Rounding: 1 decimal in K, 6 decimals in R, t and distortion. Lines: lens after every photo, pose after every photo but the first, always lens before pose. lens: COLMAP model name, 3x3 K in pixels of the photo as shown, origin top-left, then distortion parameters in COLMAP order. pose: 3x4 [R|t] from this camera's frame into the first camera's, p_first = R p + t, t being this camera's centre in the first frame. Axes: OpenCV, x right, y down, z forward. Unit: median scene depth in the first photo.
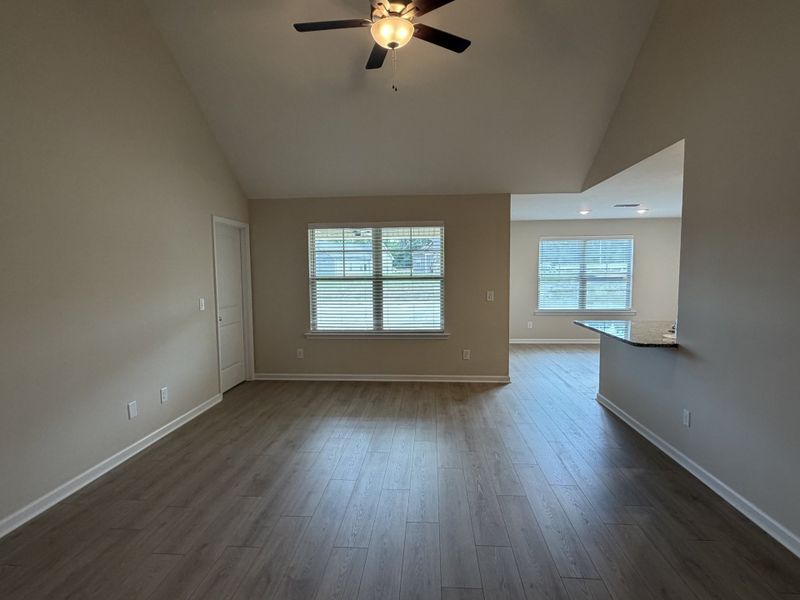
lens RADIAL K [[421.7, 0, 400.0], [0, 421.7, 299.0], [0, 0, 1]] dist [0.003166, 0.000065]
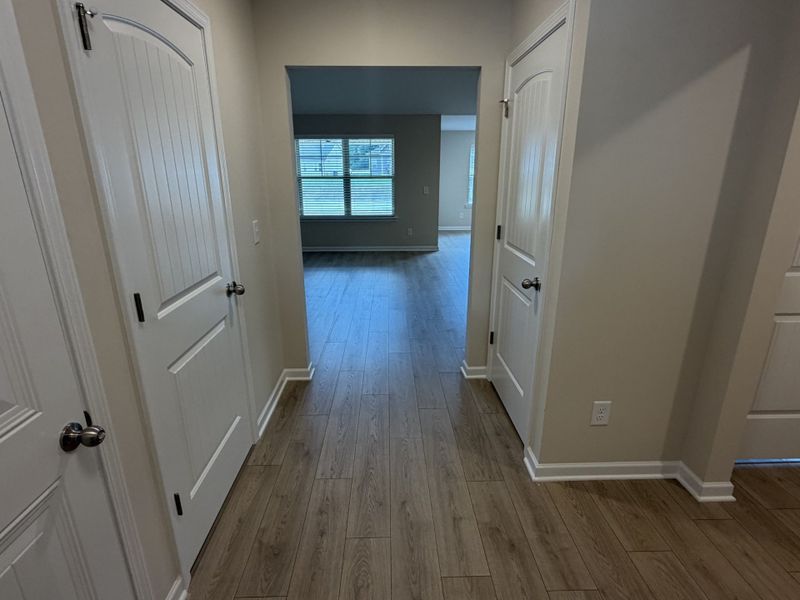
lens RADIAL K [[411.8, 0, 396.7], [0, 411.8, 295.1], [0, 0, 1]] dist [0.004997, -0.000197]
pose [[0.995334, -0.021428, 0.094082, -0.025765], [0.000111, 0.975284, 0.220955, 0.030338], [-0.096491, -0.219914, 0.970736, -0.427265]]
